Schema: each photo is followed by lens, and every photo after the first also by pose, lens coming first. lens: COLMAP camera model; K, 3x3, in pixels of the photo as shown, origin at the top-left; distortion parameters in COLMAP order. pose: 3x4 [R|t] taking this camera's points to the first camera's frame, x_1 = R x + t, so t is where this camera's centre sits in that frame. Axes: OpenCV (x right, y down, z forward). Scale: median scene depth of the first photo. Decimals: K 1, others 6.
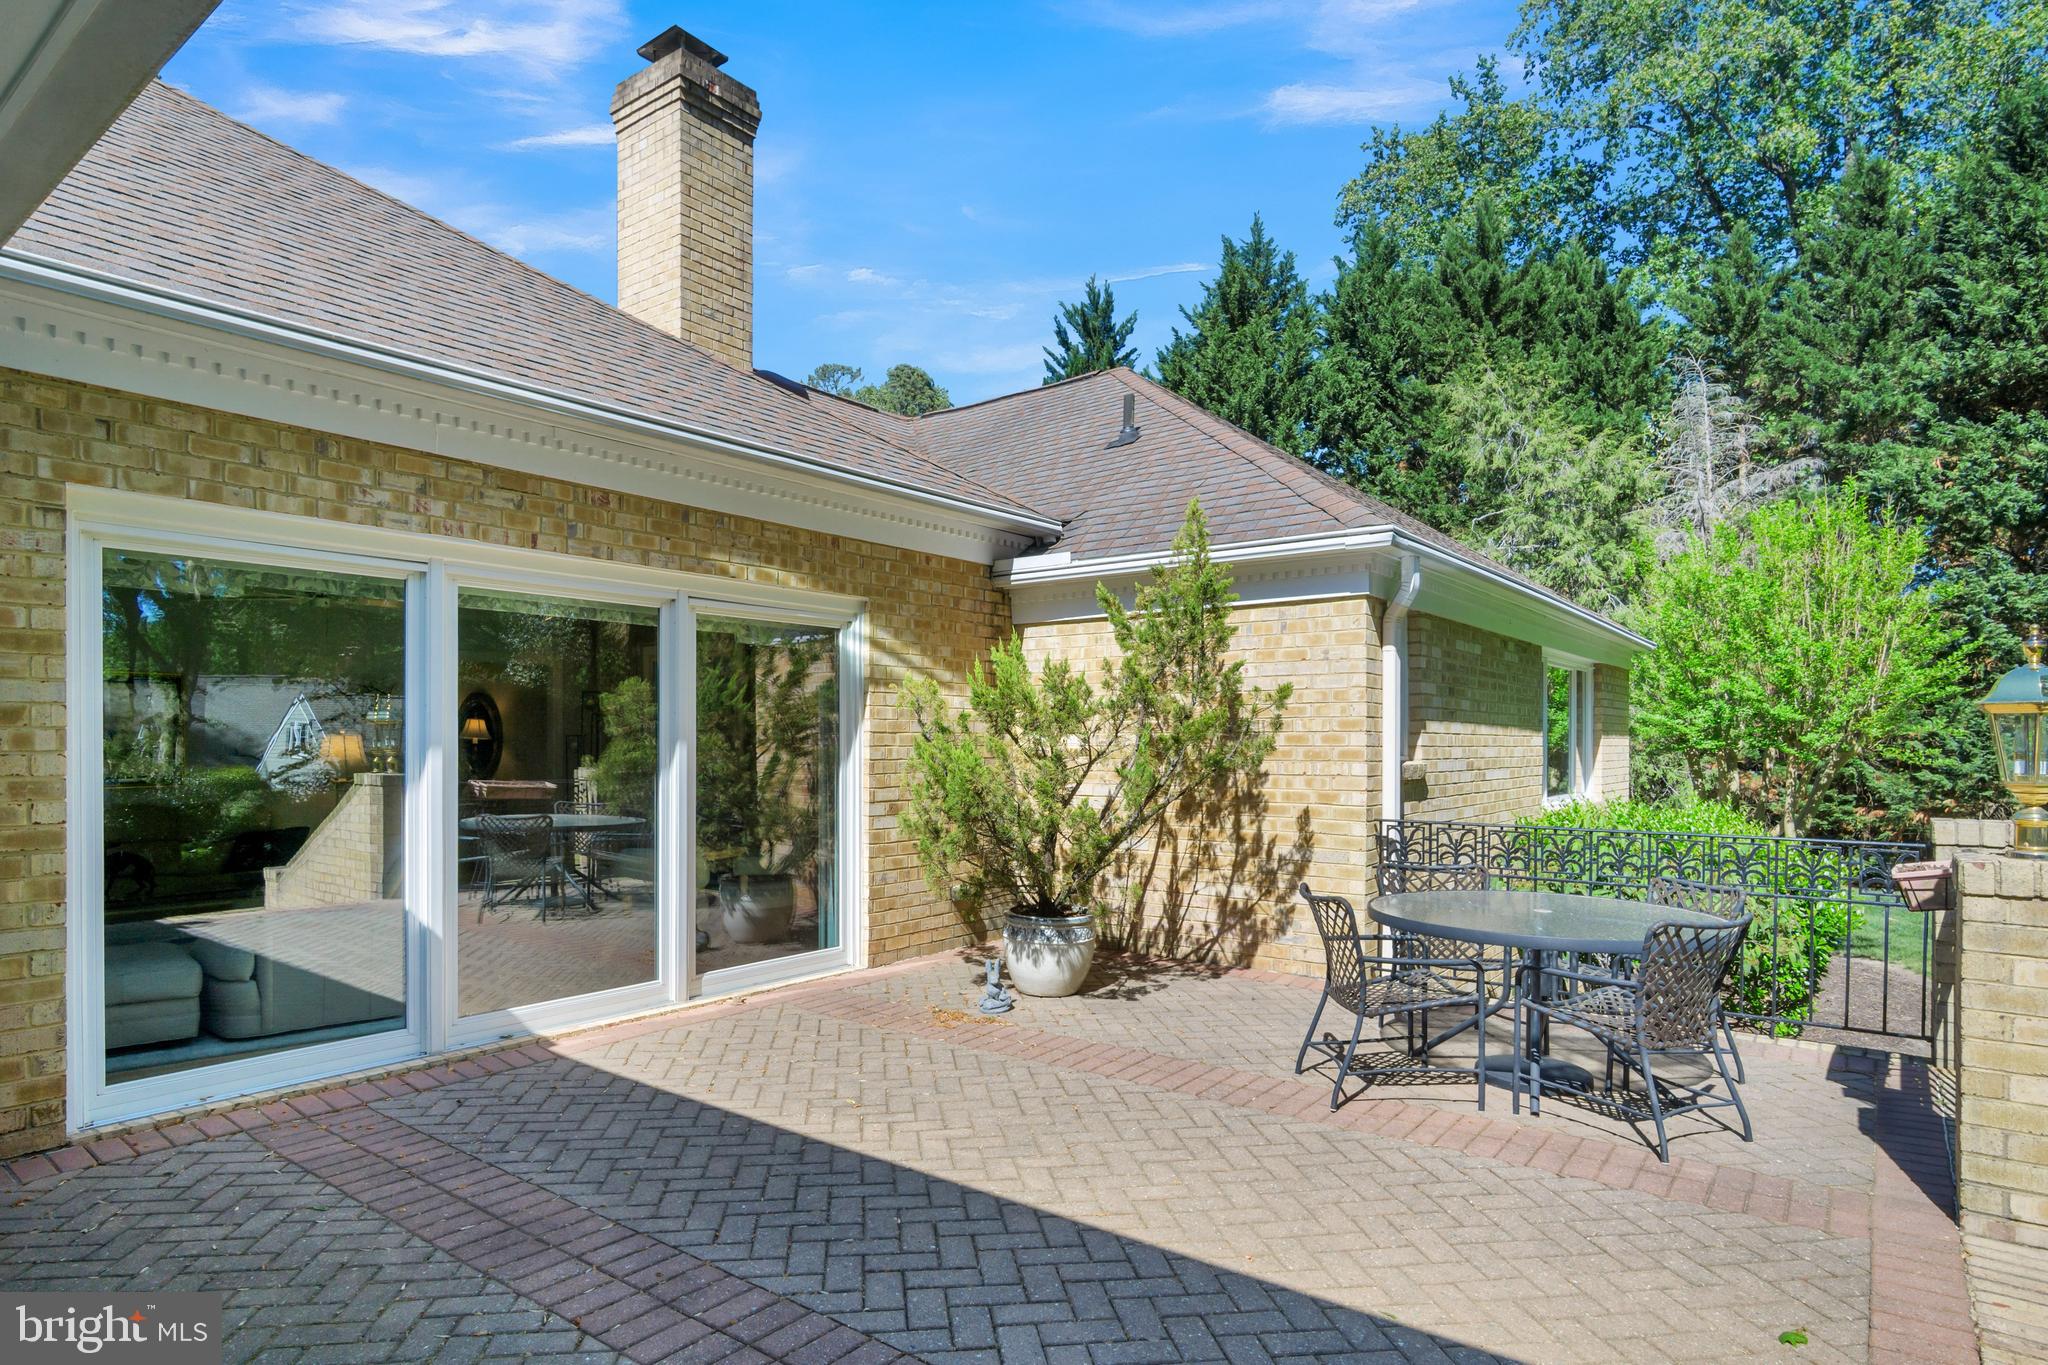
lens RADIAL K [[1141.6, 0, 1010.6], [0, 1141.6, 741.8], [0, 0, 1]] dist [0.000000, -0.002268]
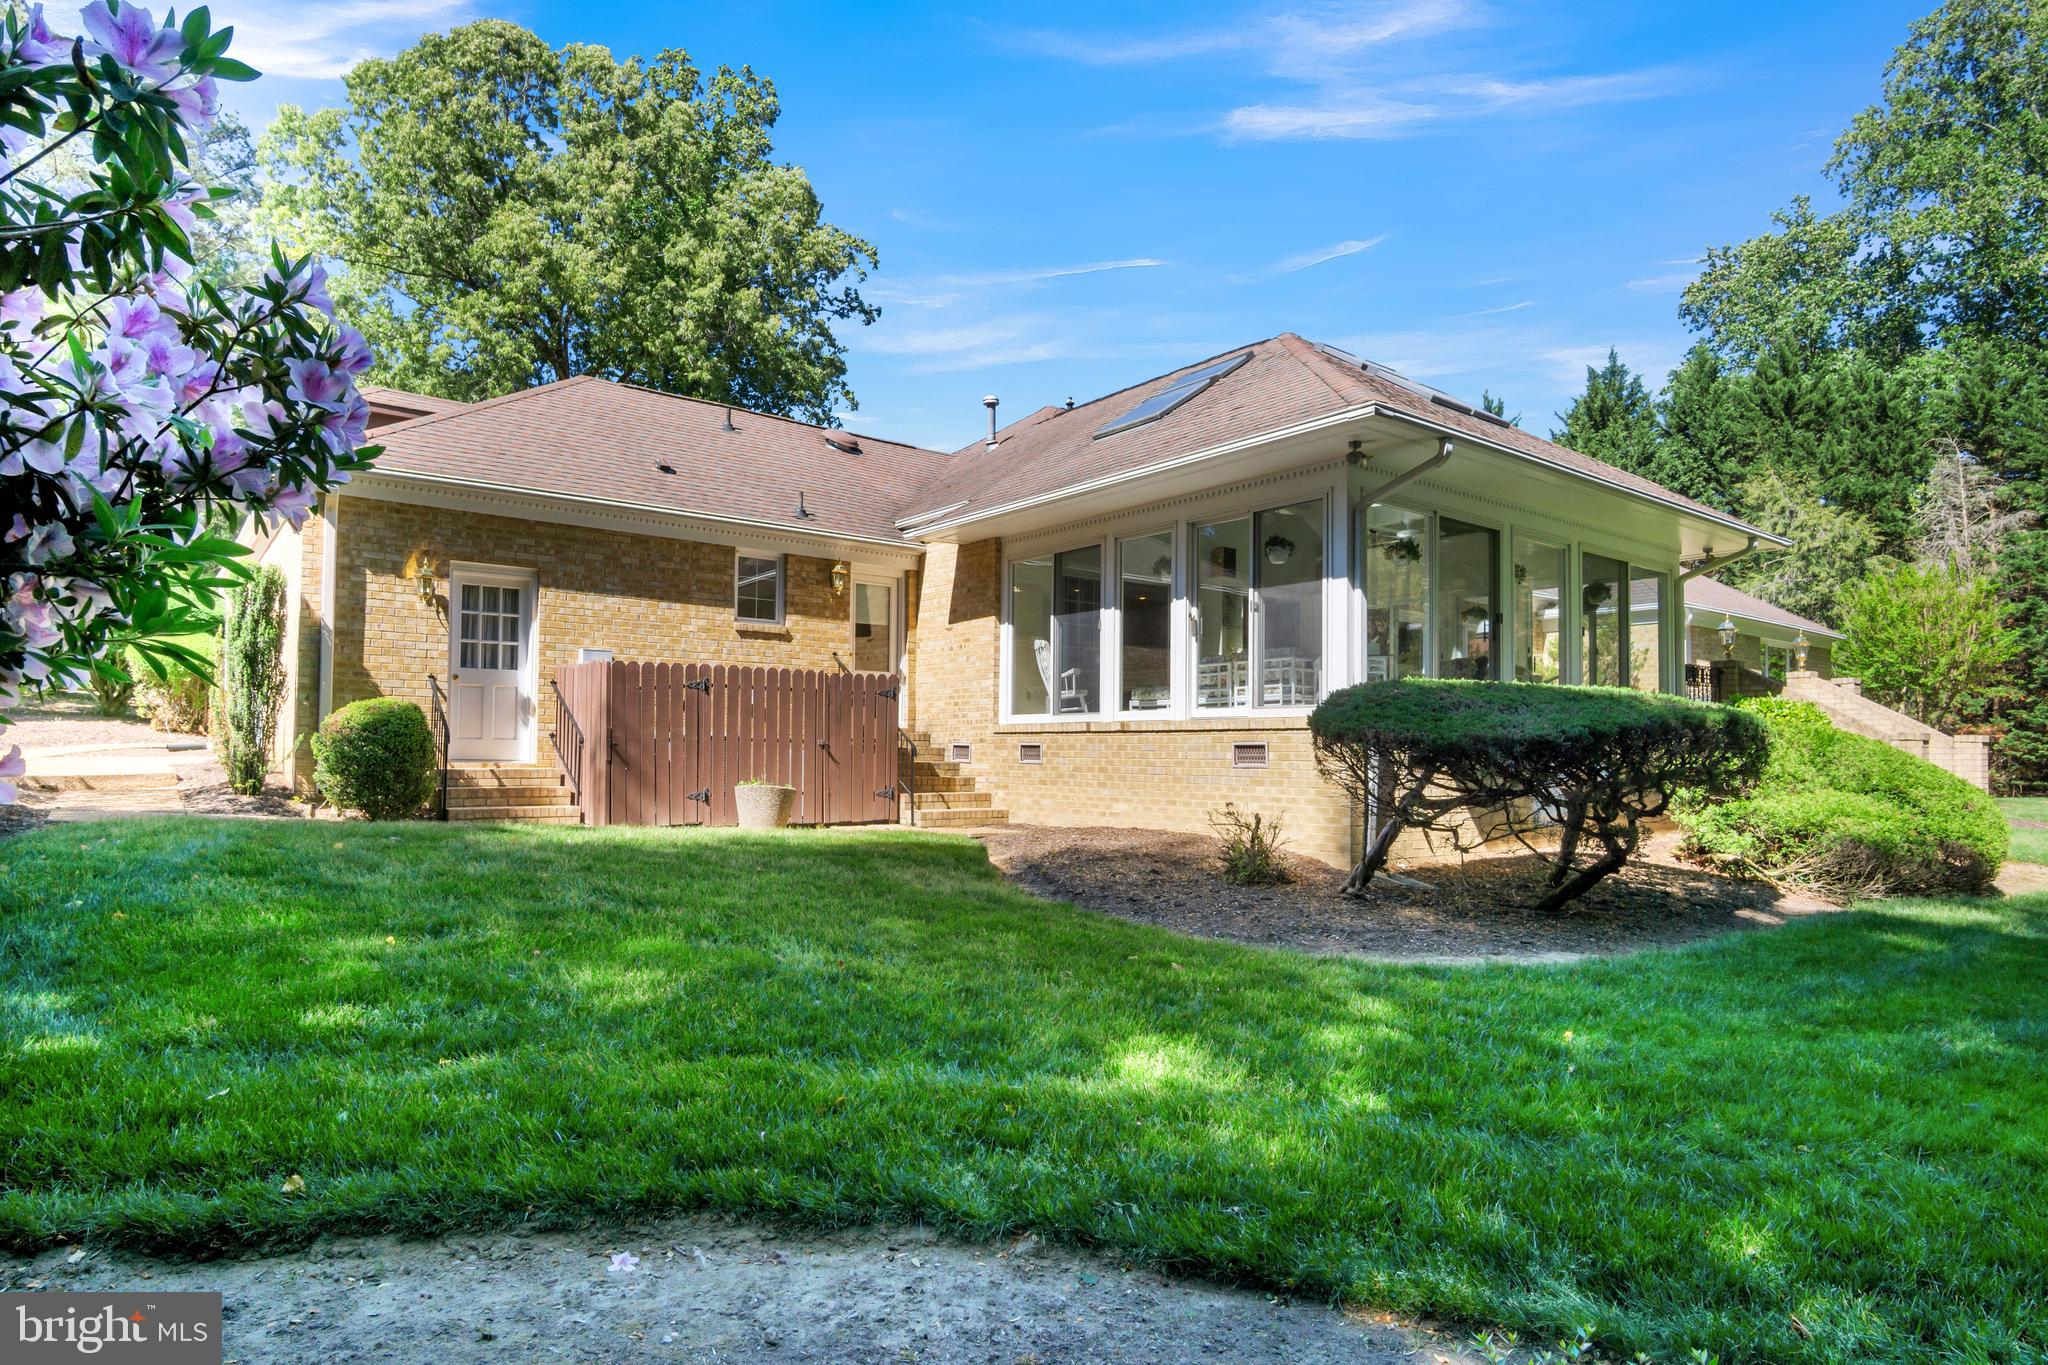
lens RADIAL K [[1154.1, 0, 1026.4], [0, 1154.1, 712.7], [0, 0, 1]] dist [0.004021, -0.001219]
pose [[0.969855, 0.002509, -0.243669, -0.159713], [-0.011040, 0.999373, -0.033653, 0.063744], [0.243432, 0.035328, 0.969274, -0.635311]]
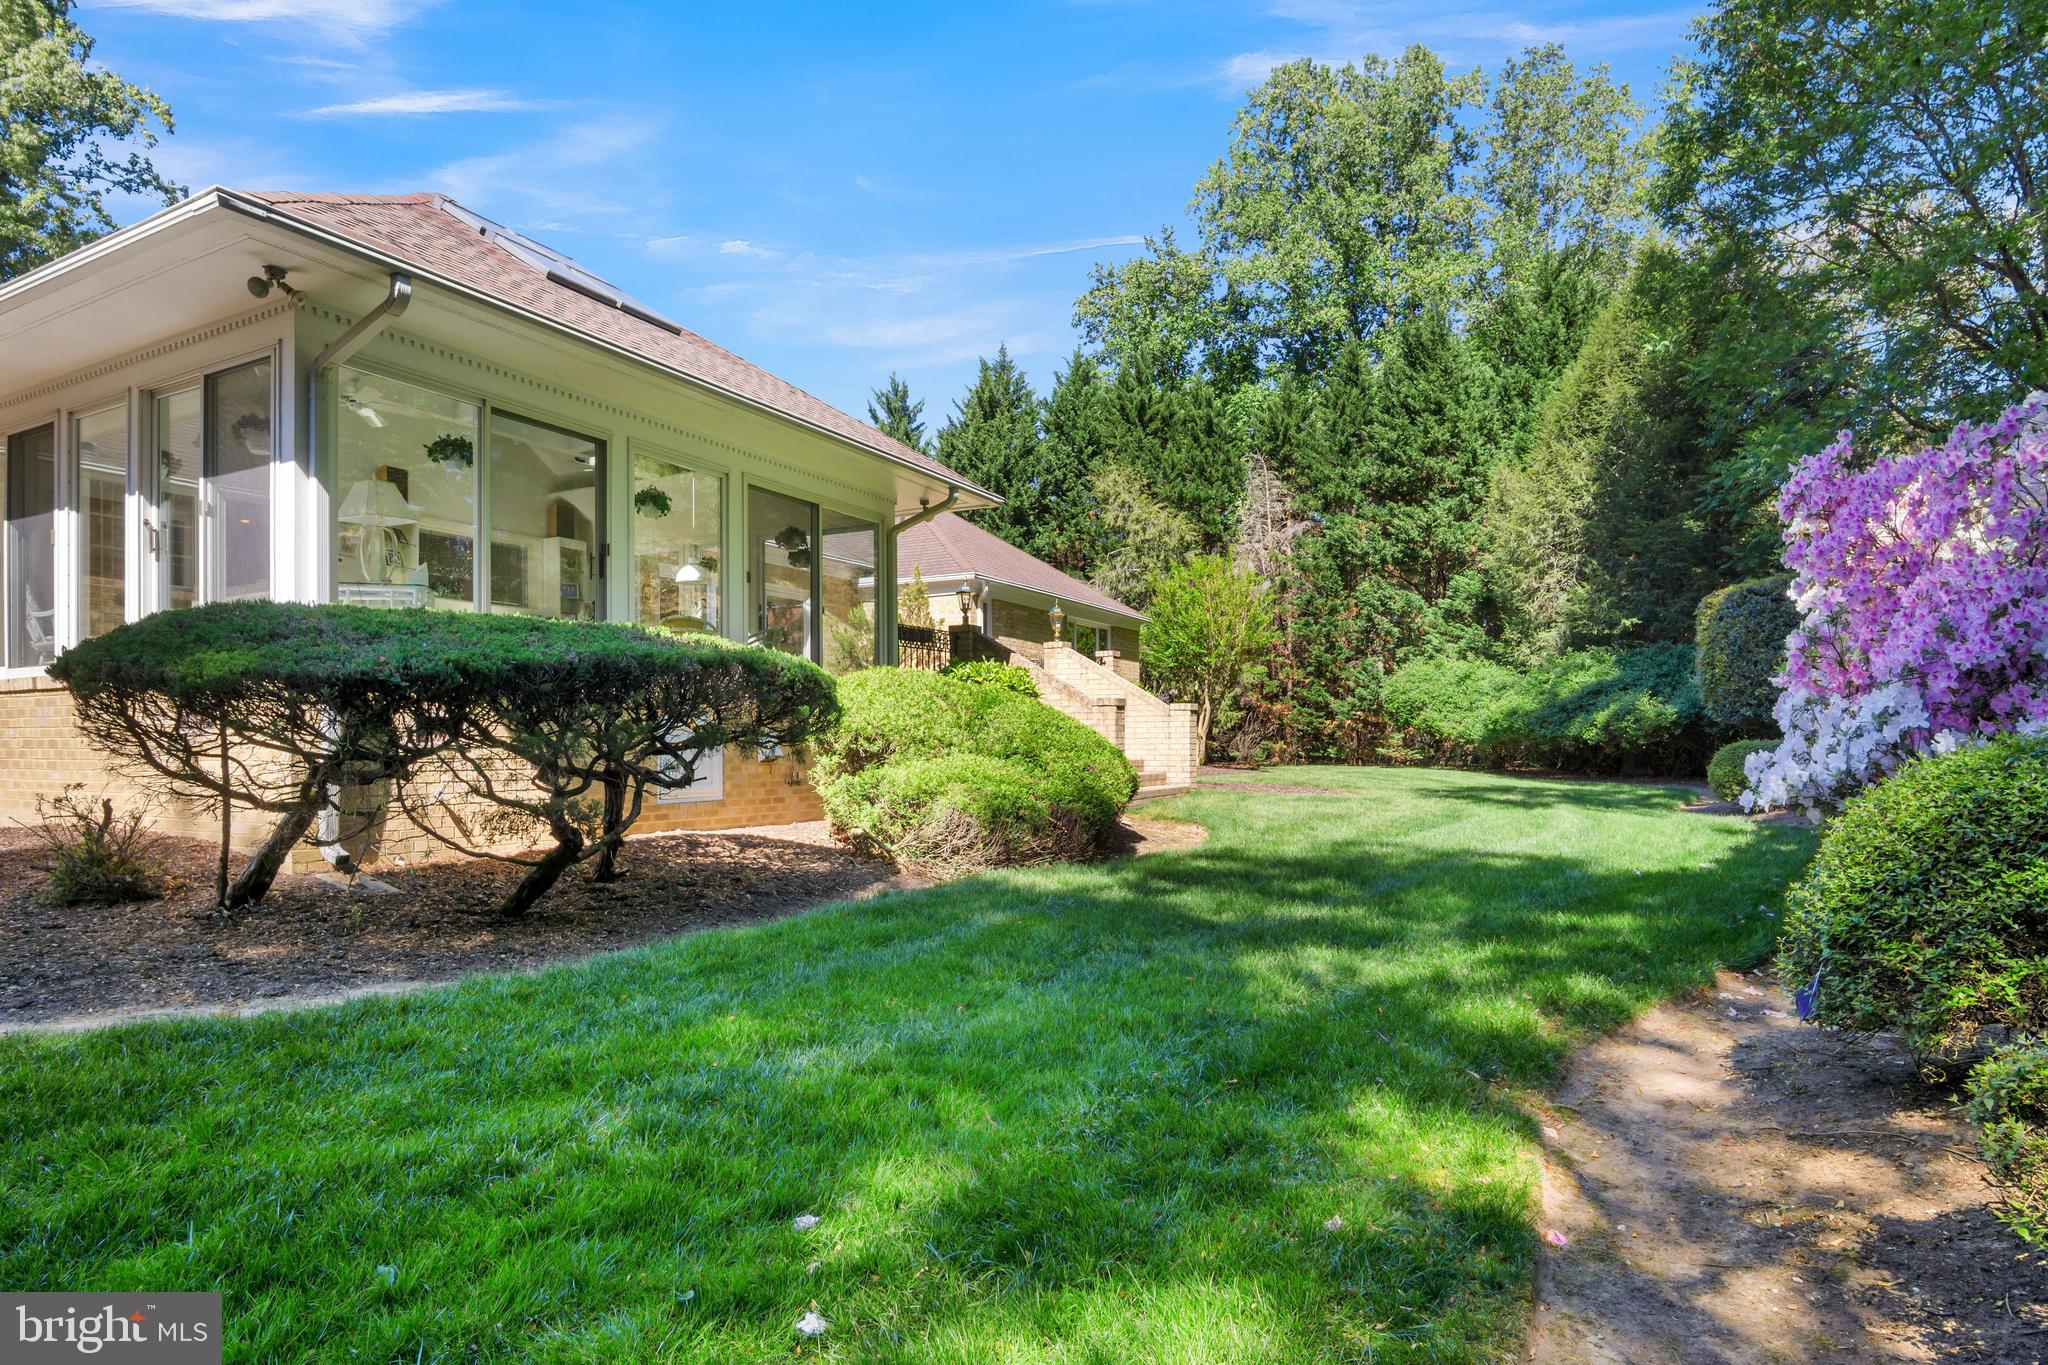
lens RADIAL K [[1141.6, 0, 1010.6], [0, 1141.6, 741.8], [0, 0, 1]] dist [0.000000, -0.002268]
pose [[0.986205, -0.002918, 0.165505, -0.027585], [0.002794, 0.999996, 0.000980, 0.070068], [-0.165507, -0.000504, 0.986208, -0.533701]]
